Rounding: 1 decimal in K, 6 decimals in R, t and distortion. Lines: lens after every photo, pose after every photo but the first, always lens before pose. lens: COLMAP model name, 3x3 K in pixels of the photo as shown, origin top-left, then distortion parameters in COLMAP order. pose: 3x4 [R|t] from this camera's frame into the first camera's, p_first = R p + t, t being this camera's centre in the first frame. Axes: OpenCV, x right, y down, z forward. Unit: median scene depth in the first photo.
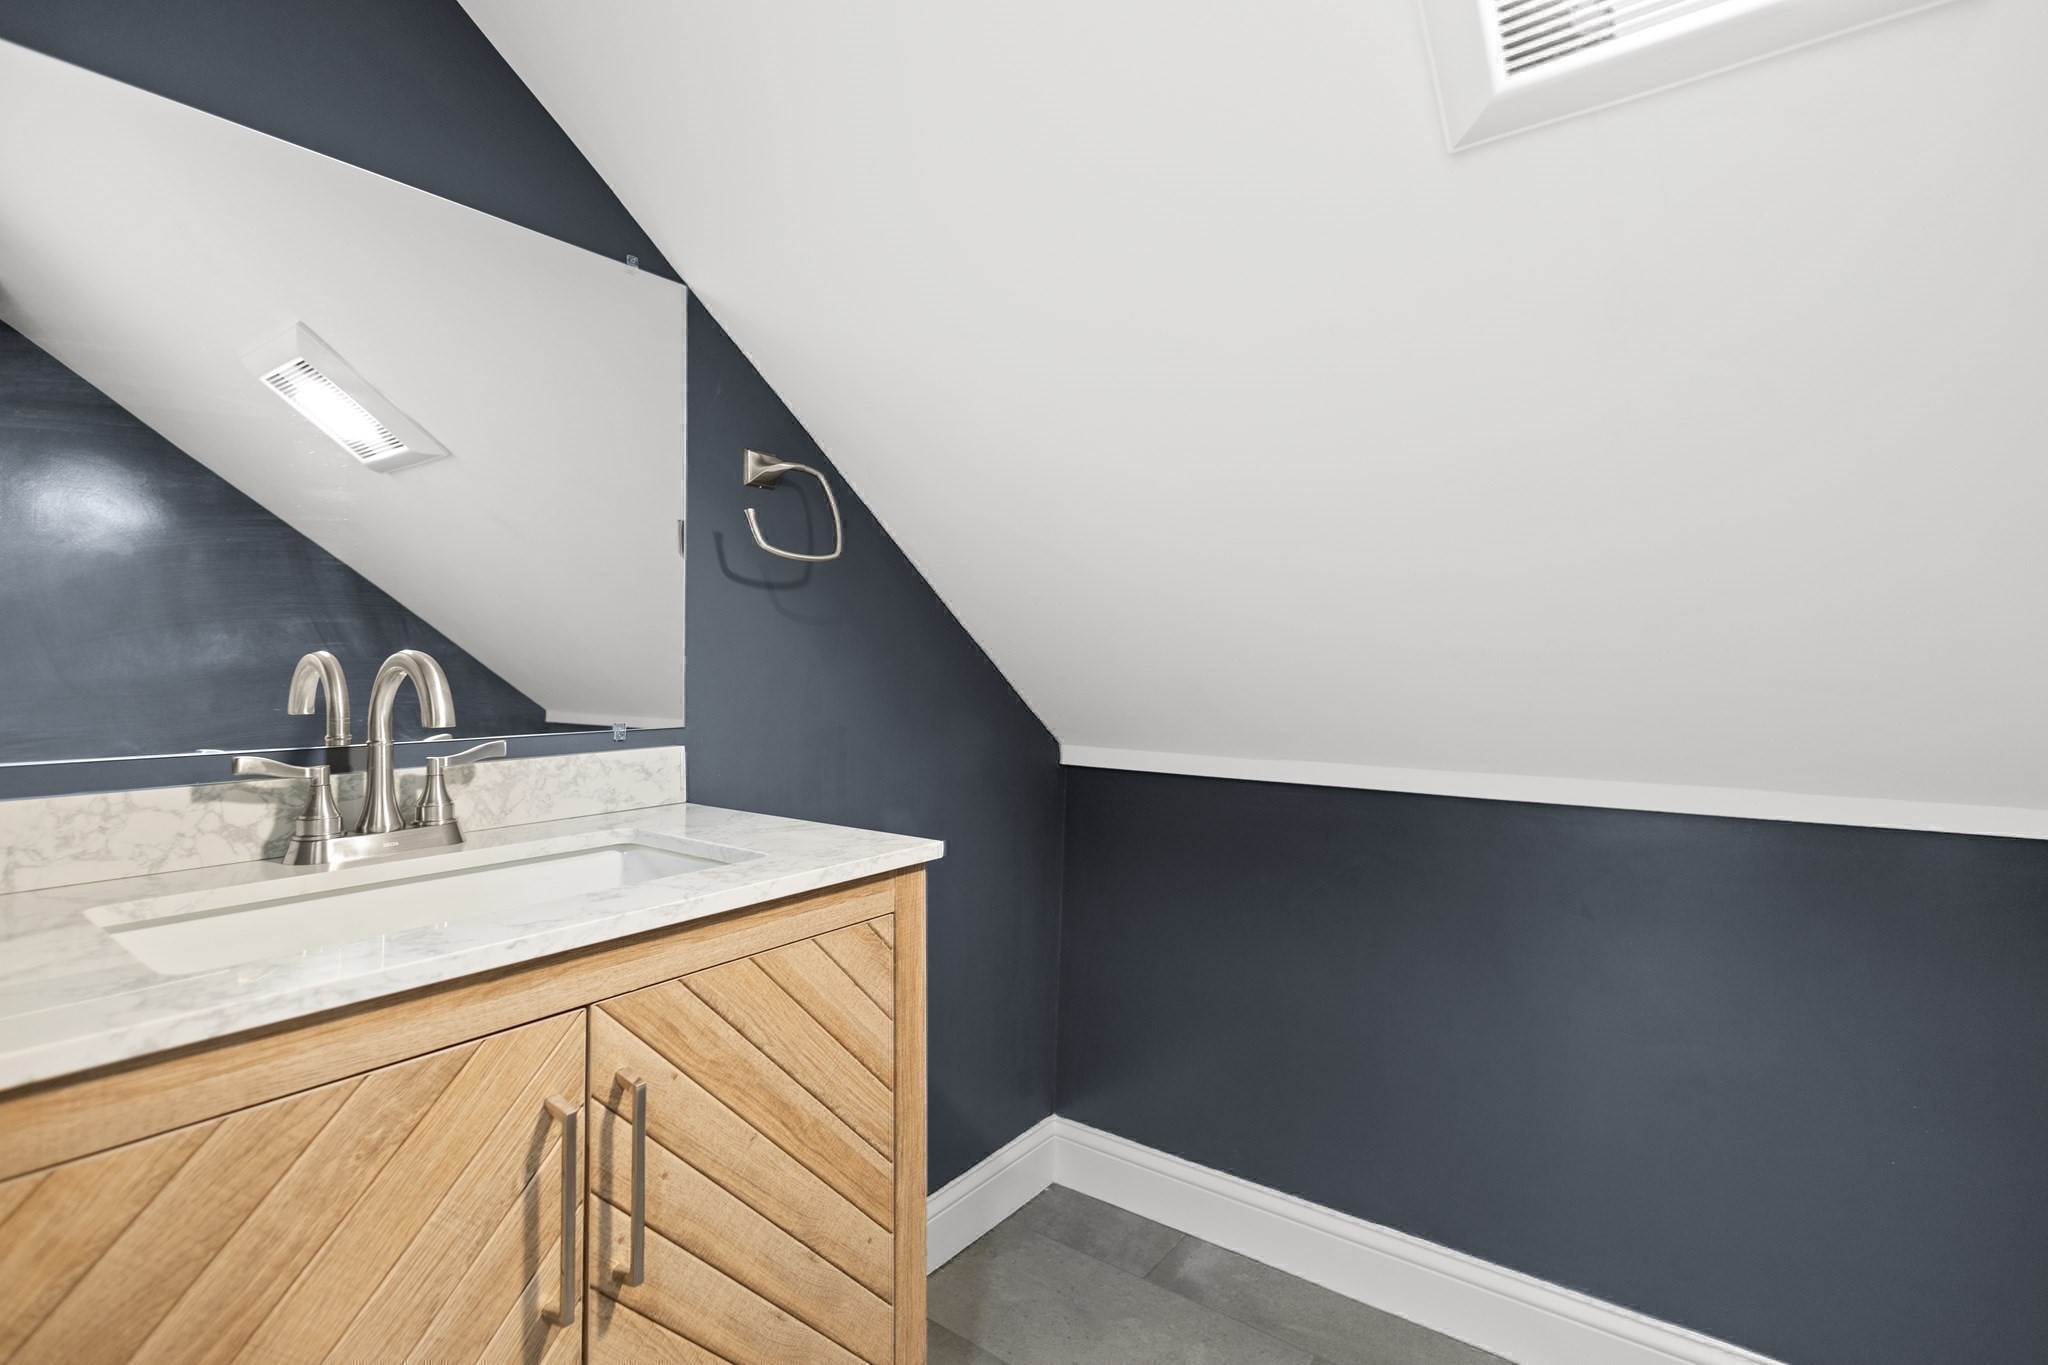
lens RADIAL K [[950.9, 0, 1027.3], [0, 950.9, 664.3], [0, 0, 1]] dist [-0.002155, -0.001106]
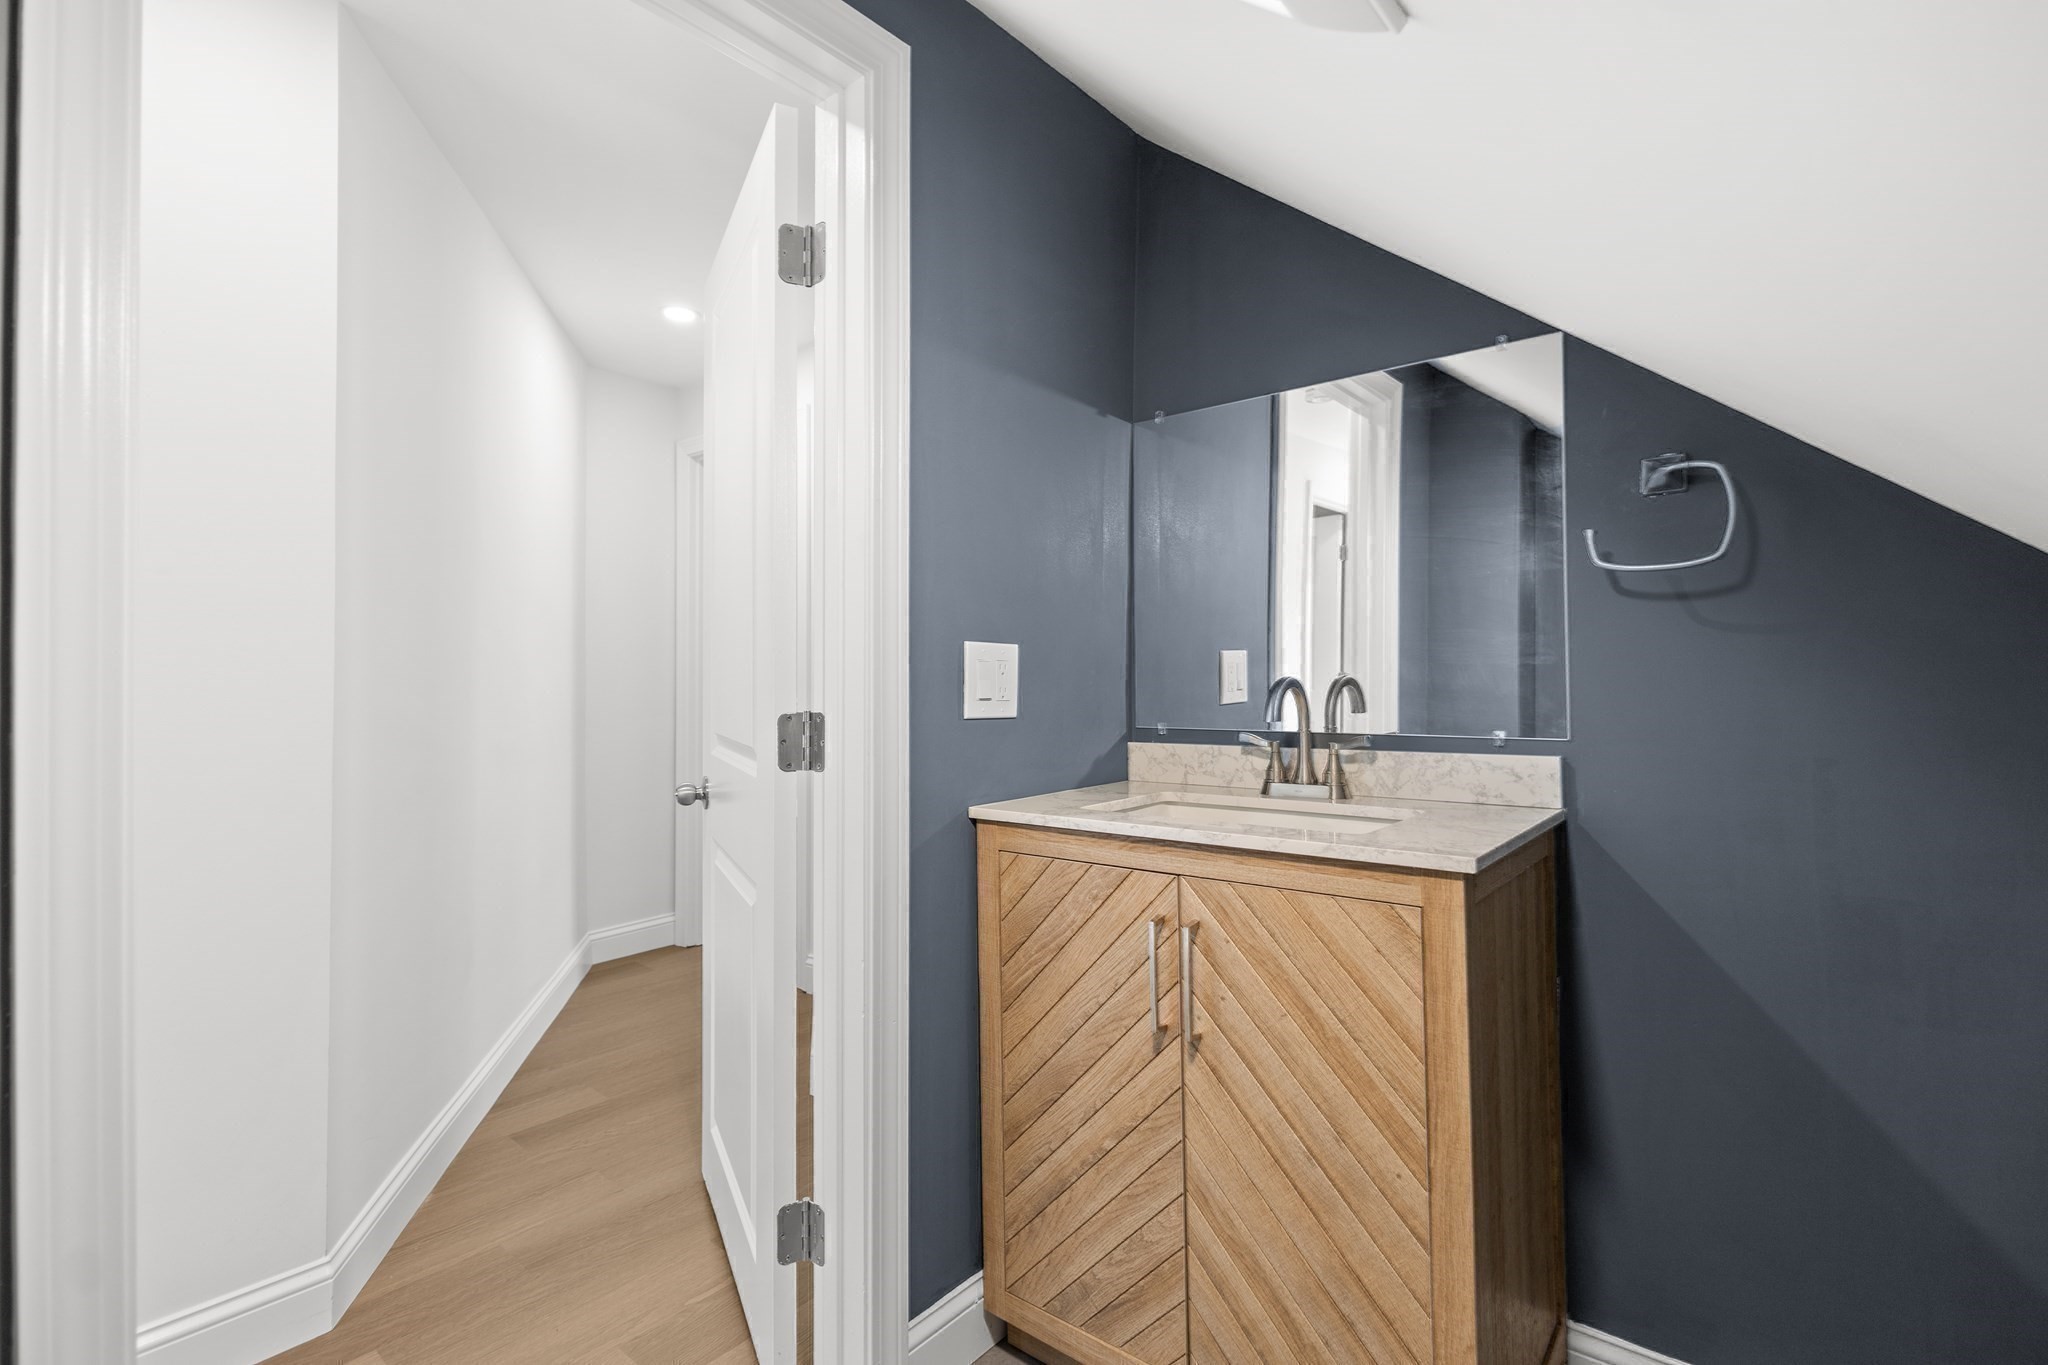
lens RADIAL K [[950.9, 0, 1028.0], [0, 950.9, 682.5], [0, 0, 1]] dist [-0.002155, -0.001106]
pose [[-0.057306, 0.004828, -0.998345, 1.042856], [0.014064, 0.999893, 0.004028, -0.017393], [0.998258, -0.013810, -0.057368, 0.622249]]
